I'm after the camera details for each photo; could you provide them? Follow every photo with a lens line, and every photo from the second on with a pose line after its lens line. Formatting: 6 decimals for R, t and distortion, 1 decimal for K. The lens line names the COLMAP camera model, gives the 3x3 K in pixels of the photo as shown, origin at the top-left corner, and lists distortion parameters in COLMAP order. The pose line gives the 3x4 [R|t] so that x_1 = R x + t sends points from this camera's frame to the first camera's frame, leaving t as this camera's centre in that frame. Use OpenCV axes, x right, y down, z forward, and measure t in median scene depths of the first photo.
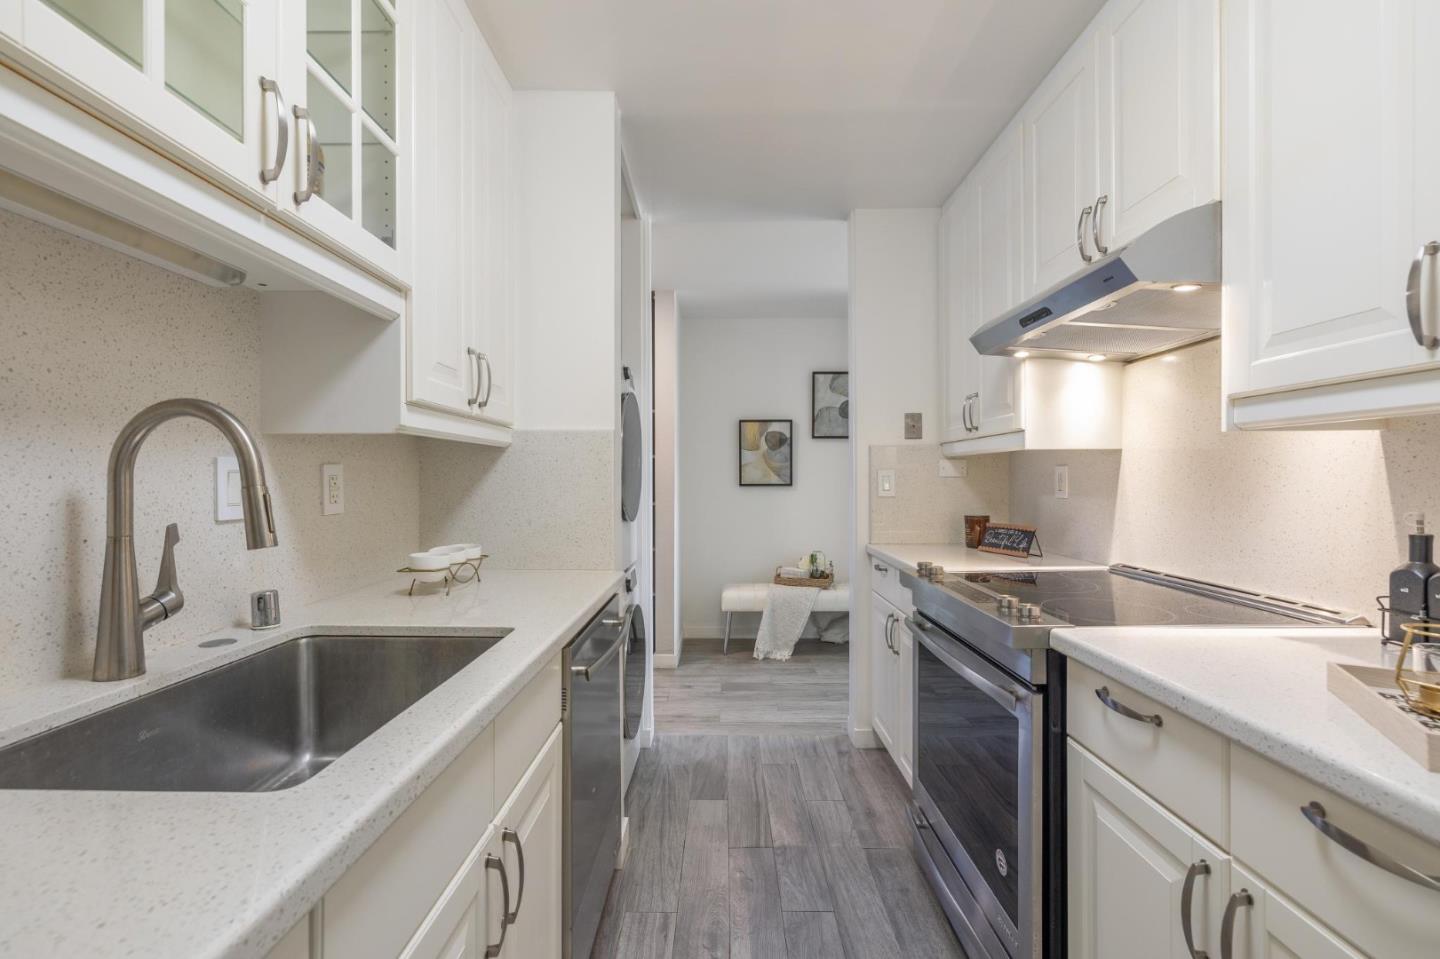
lens RADIAL K [[679.1, 0, 715.1], [0, 679.1, 475.1], [0, 0, 1]] dist [-0.002069, -0.000531]
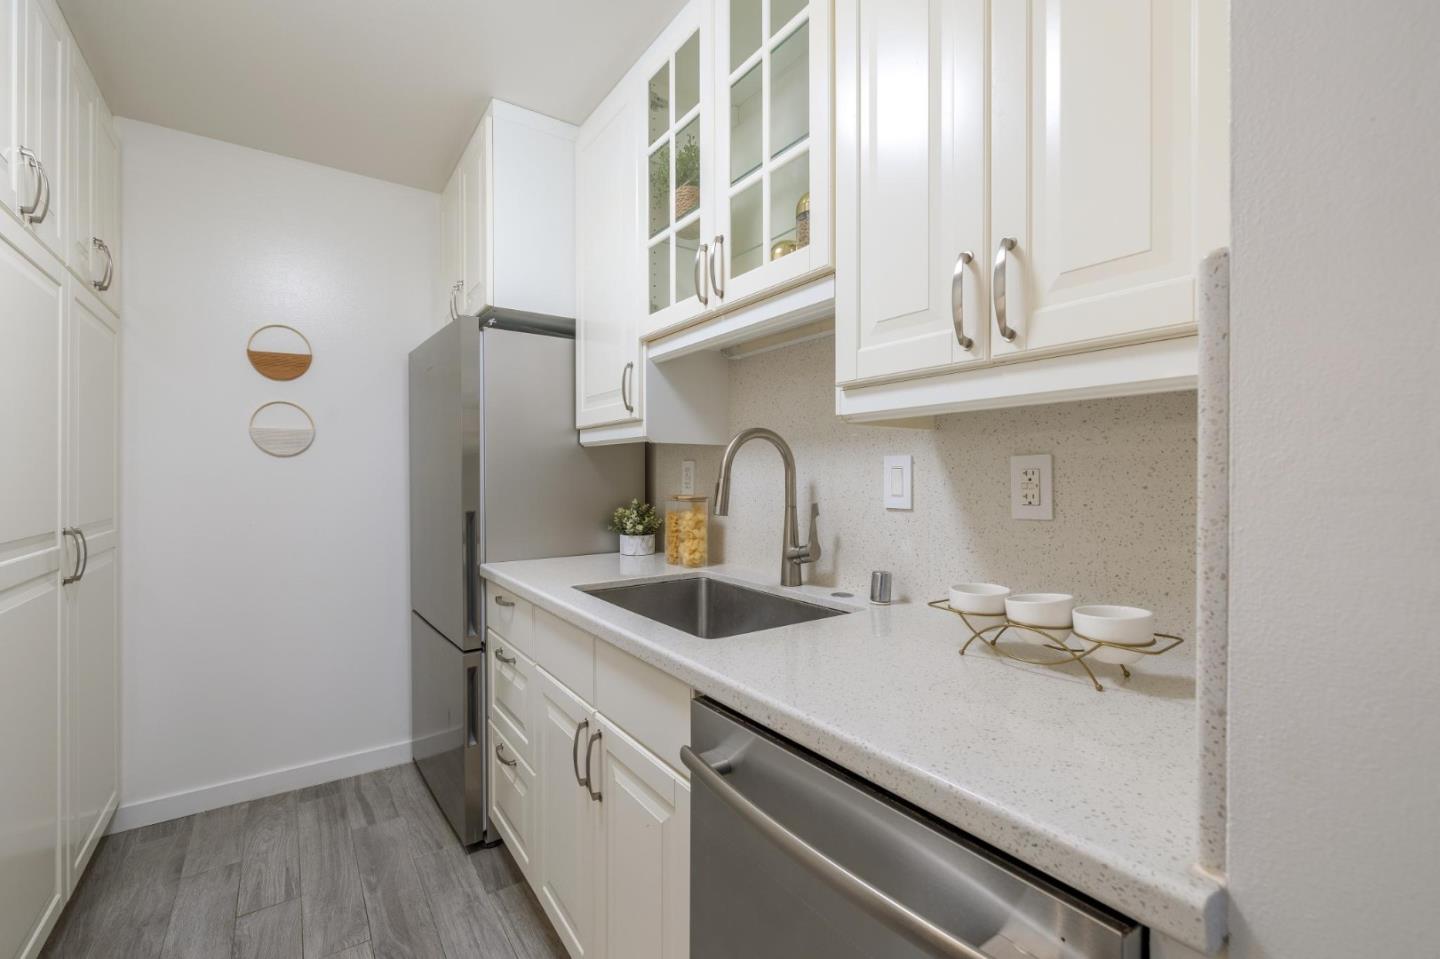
lens RADIAL K [[612.1, 0, 720.0], [0, 612.1, 479.5], [0, 0, 1]] dist [-0.001505, -0.000513]
pose [[-0.810359, 0.003648, -0.585922, 0.147049], [0.003077, 0.999993, 0.001971, 0.010632], [0.585926, -0.000205, -0.810365, 1.465069]]
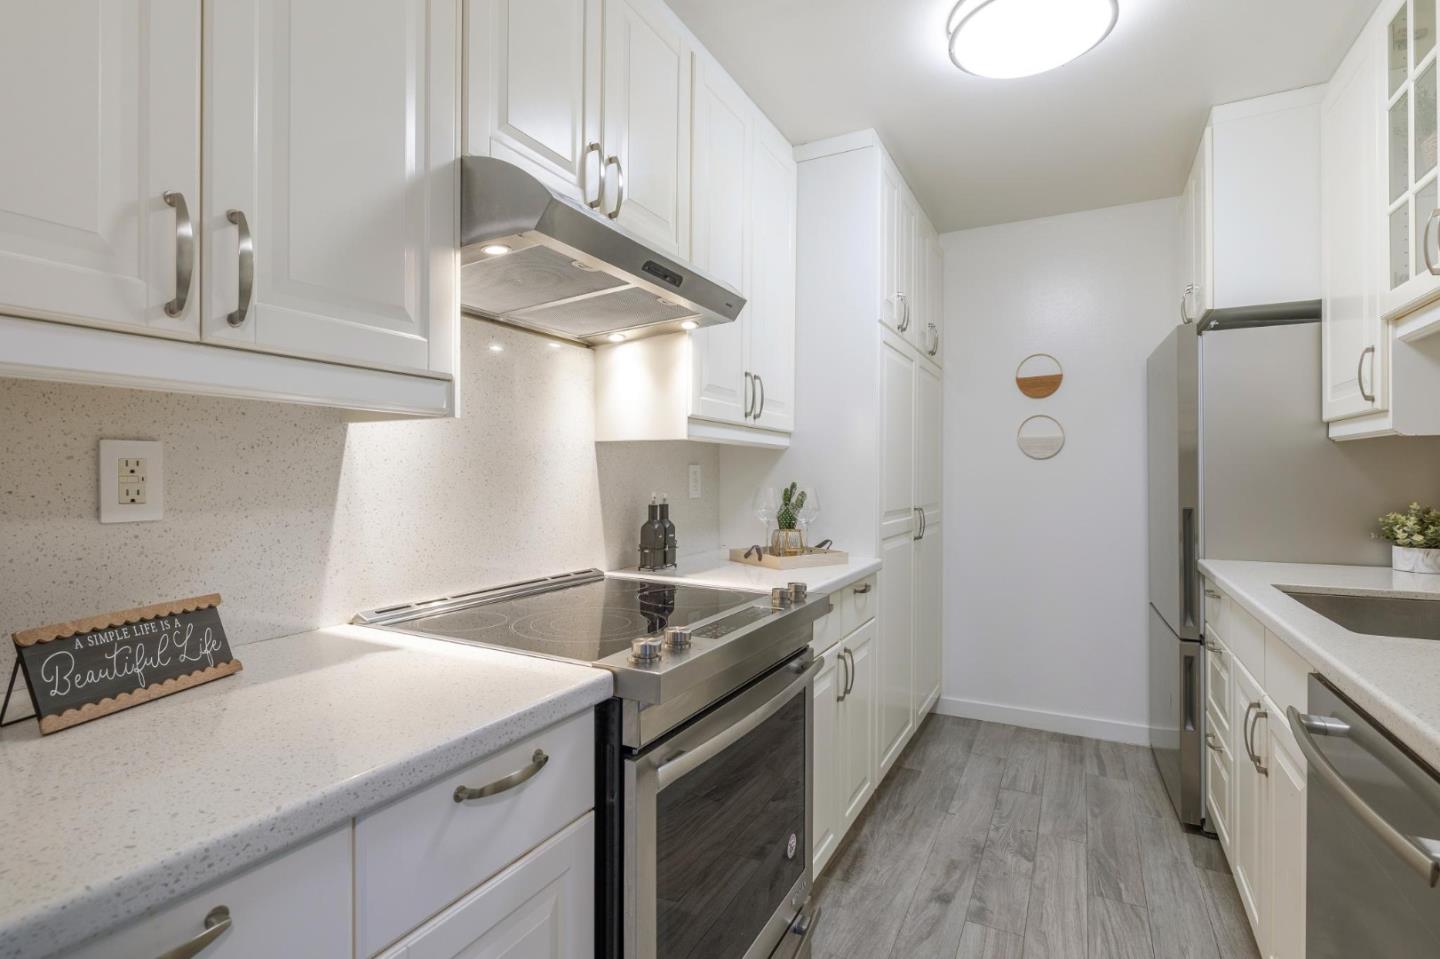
lens RADIAL K [[679.1, 0, 715.1], [0, 679.1, 475.1], [0, 0, 1]] dist [-0.002069, -0.000531]
pose [[-0.885545, 0.001381, 0.464552, 0.045012], [-0.000996, 0.999988, -0.004871, 0.013111], [-0.464553, -0.004776, -0.885532, 1.960834]]
